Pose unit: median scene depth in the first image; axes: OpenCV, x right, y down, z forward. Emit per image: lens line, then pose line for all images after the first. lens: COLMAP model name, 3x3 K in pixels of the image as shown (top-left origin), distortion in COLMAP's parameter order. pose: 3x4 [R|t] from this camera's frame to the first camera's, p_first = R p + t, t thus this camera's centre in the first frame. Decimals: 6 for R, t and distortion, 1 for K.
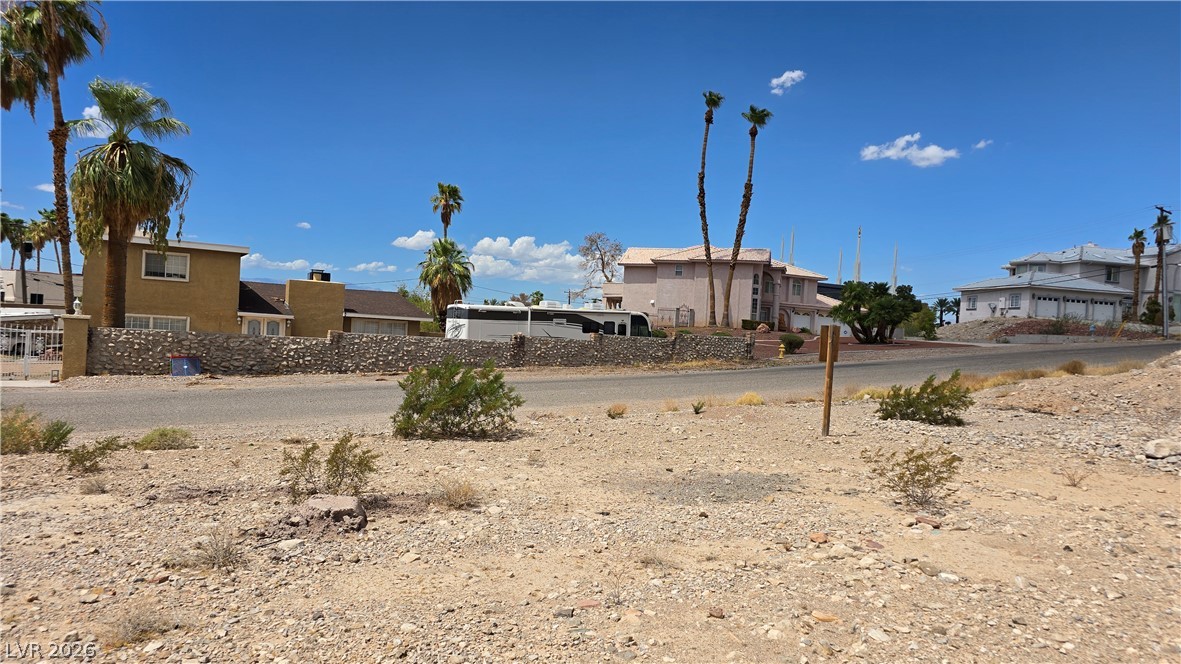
lens RADIAL K [[783.4, 0, 599.2], [0, 783.4, 345.2], [0, 0, 1]] dist [0.076431, -0.067999]
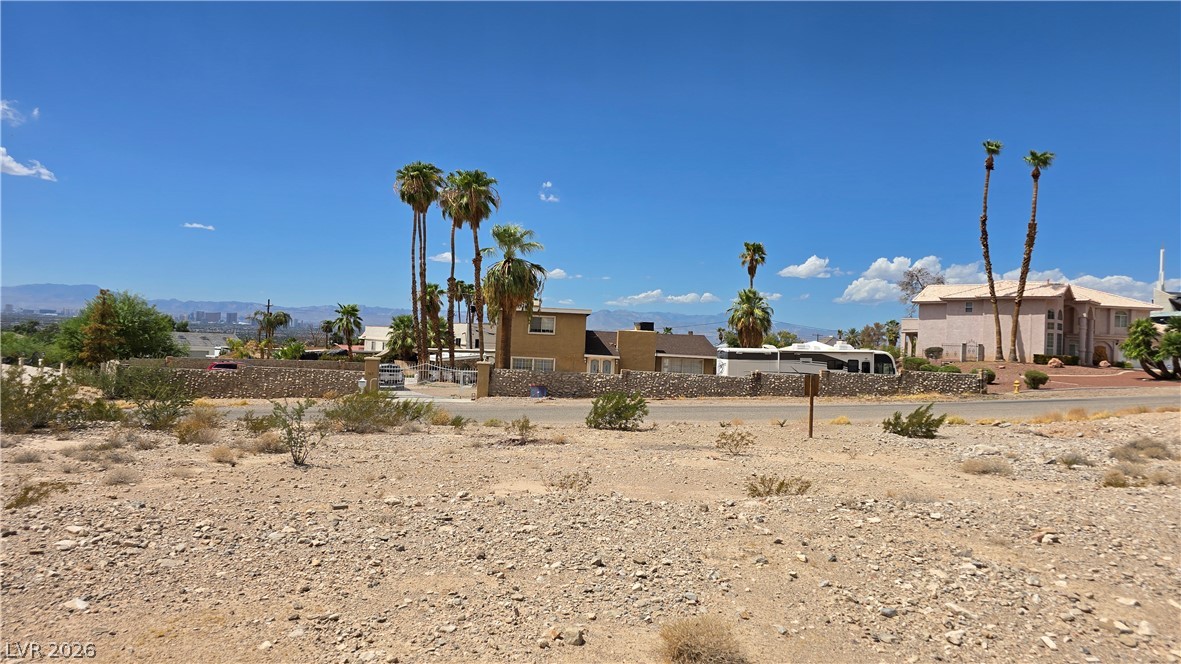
lens RADIAL K [[783.4, 0, 595.6], [0, 783.4, 323.4], [0, 0, 1]] dist [0.076431, -0.067999]
pose [[0.888634, -0.026251, -0.457865, 0.244632], [-0.002650, 0.998050, -0.062366, -0.010769], [0.458609, 0.056634, 0.886832, -0.288920]]
